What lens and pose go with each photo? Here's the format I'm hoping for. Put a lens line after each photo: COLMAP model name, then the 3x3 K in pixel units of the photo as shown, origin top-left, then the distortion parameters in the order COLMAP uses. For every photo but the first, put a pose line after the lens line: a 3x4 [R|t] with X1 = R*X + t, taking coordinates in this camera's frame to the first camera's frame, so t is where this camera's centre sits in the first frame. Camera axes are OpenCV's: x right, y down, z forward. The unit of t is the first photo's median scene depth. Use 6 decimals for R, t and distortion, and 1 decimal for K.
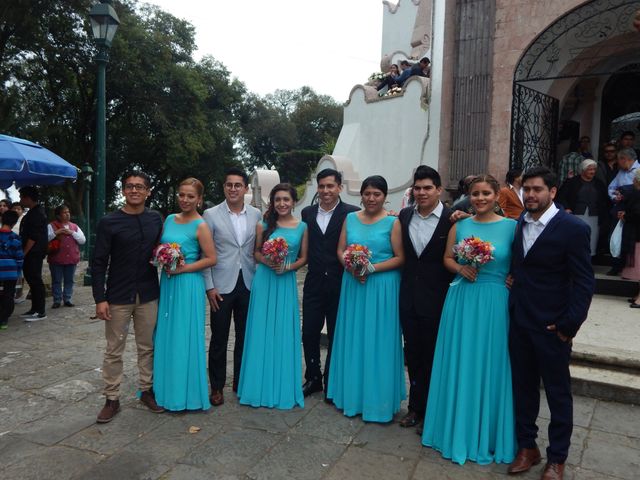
lens RADIAL K [[535.4, 0, 332.1], [0, 535.4, 240.4], [0, 0, 1]] dist [-0.001850, -0.005481]
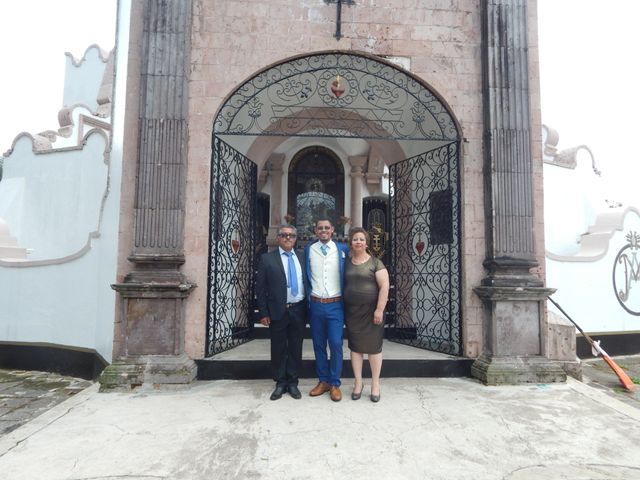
lens RADIAL K [[454.6, 0, 309.6], [0, 454.6, 231.0], [0, 0, 1]] dist [-0.000126, -0.000895]
pose [[0.848038, 0.034057, 0.528840, 0.087522], [0.048985, 0.988623, -0.142218, -0.029797], [-0.527667, 0.146512, 0.836721, 0.317858]]
